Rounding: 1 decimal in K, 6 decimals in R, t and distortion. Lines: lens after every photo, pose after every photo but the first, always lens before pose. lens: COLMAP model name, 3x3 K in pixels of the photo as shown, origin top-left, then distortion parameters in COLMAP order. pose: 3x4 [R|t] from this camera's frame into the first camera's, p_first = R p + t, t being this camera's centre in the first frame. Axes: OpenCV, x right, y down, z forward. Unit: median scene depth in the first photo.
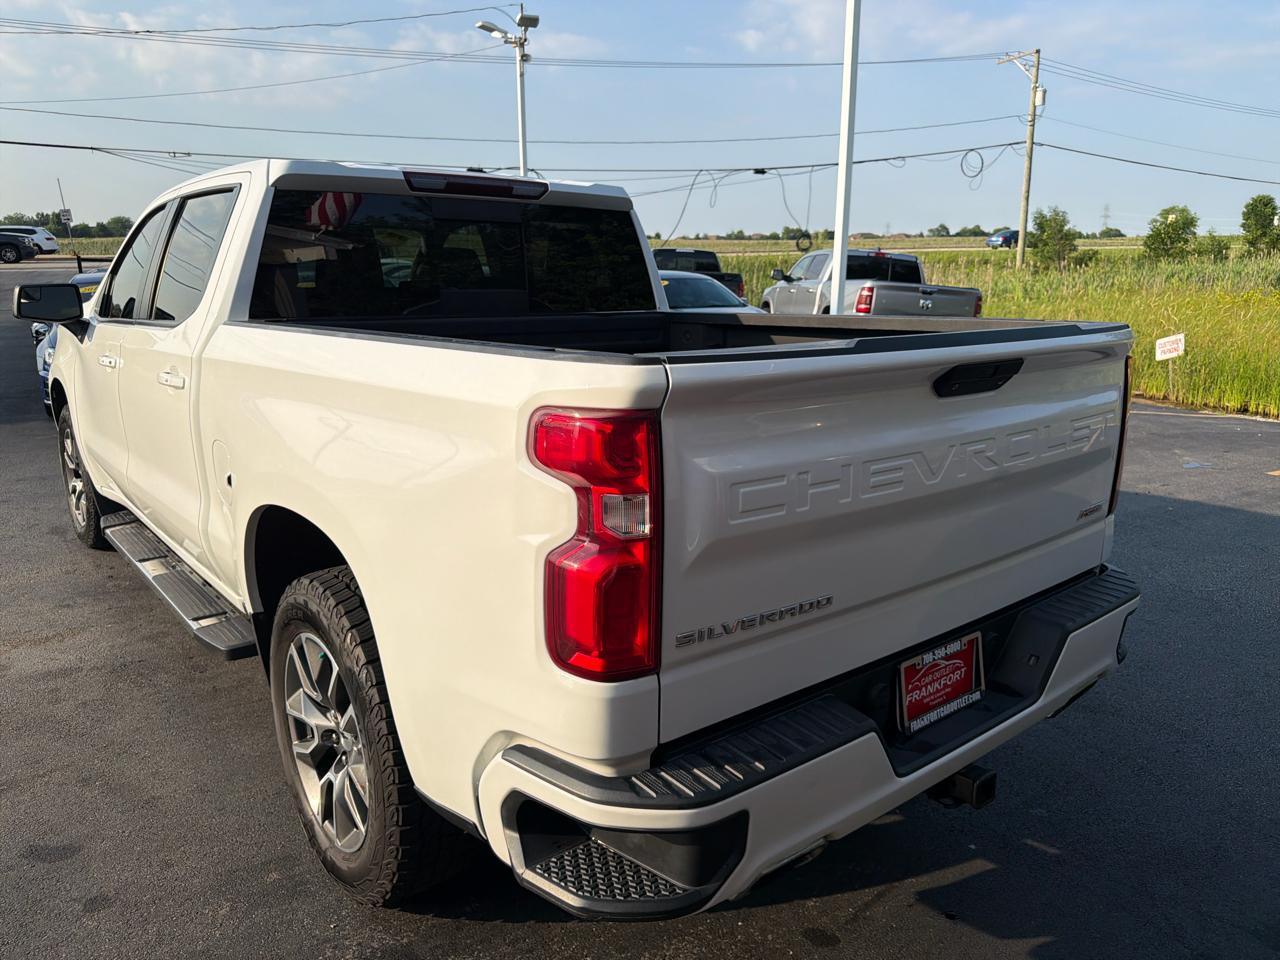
lens RADIAL K [[922.4, 0, 638.5], [0, 922.4, 458.3], [0, 0, 1]] dist [0.031905, -0.040547]
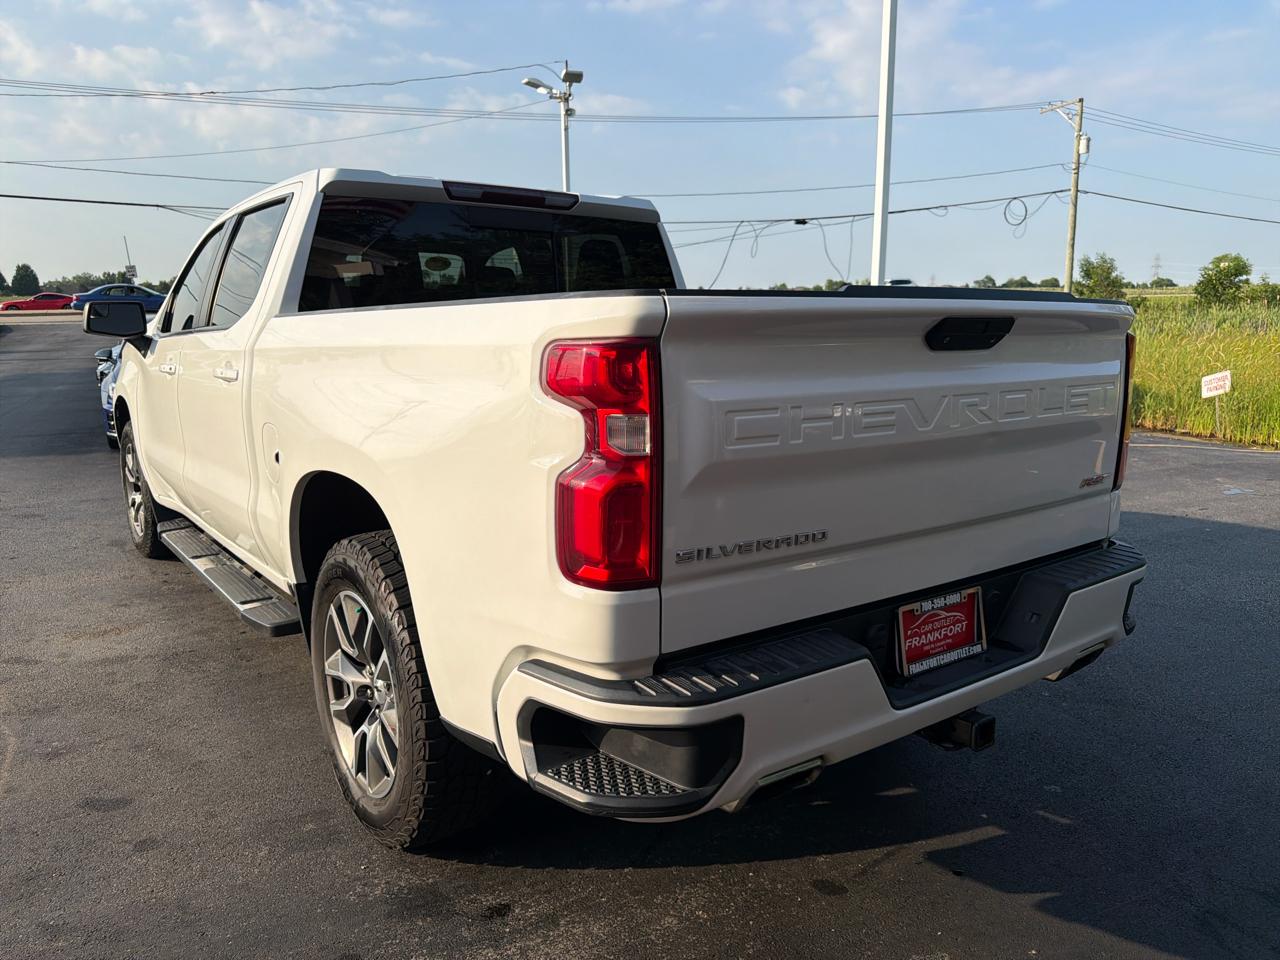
lens RADIAL K [[922.4, 0, 636.4], [0, 922.4, 470.1], [0, 0, 1]] dist [0.031905, -0.040547]
pose [[0.998809, 0.001459, -0.048766, 0.029060], [-0.003600, 0.999032, -0.043848, 0.089424], [0.048654, 0.043972, 0.997847, -0.054017]]
